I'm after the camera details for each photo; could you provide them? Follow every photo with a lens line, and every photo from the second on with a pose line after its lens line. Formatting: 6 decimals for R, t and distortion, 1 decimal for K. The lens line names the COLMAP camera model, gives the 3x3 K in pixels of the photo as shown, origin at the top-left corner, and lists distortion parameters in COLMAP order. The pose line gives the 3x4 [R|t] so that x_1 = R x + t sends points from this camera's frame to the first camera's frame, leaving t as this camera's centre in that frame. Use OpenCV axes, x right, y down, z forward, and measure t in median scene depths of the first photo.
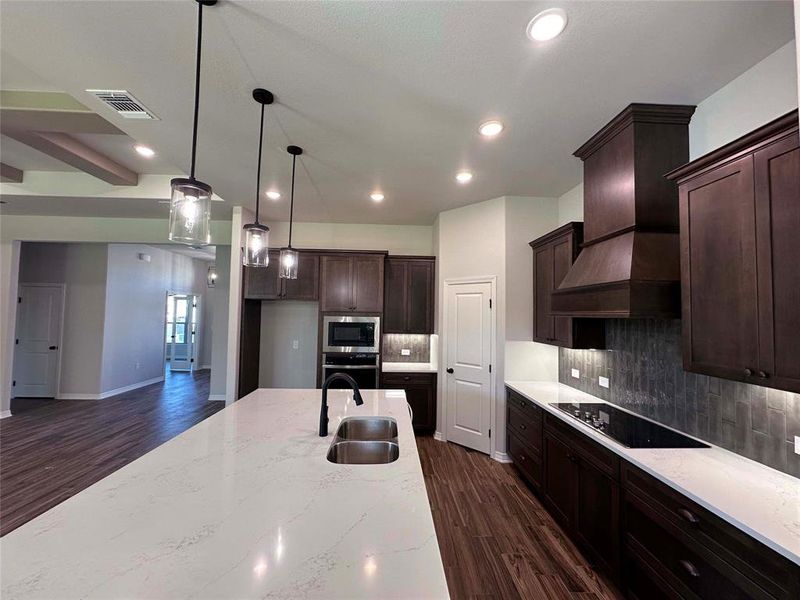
lens RADIAL K [[318.9, 0, 393.6], [0, 318.9, 298.0], [0, 0, 1]] dist [0.000442, 0.000187]
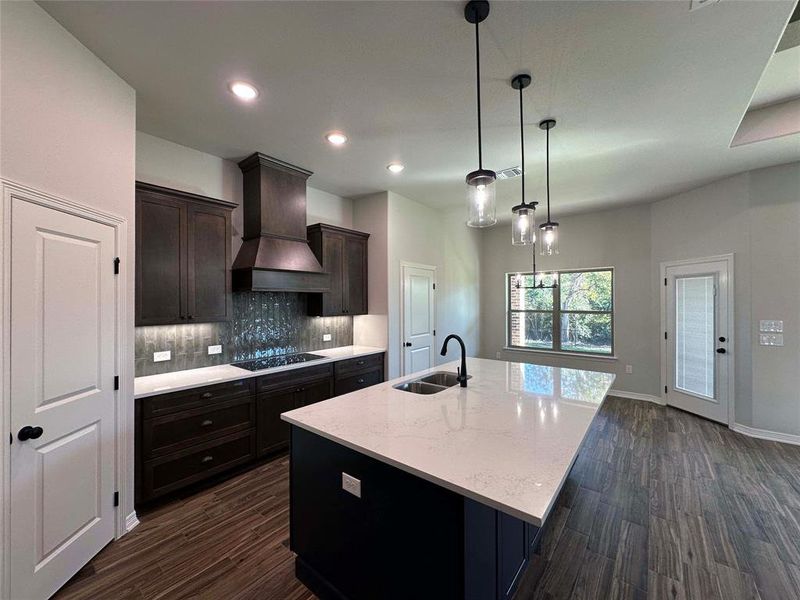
lens RADIAL K [[318.9, 0, 400.3], [0, 318.9, 302.0], [0, 0, 1]] dist [0.000442, 0.000187]
pose [[-0.767486, -0.012308, 0.640947, -0.871042], [-0.034864, 0.999137, -0.022560, 0.155465], [-0.640117, -0.039660, -0.767253, 2.271629]]
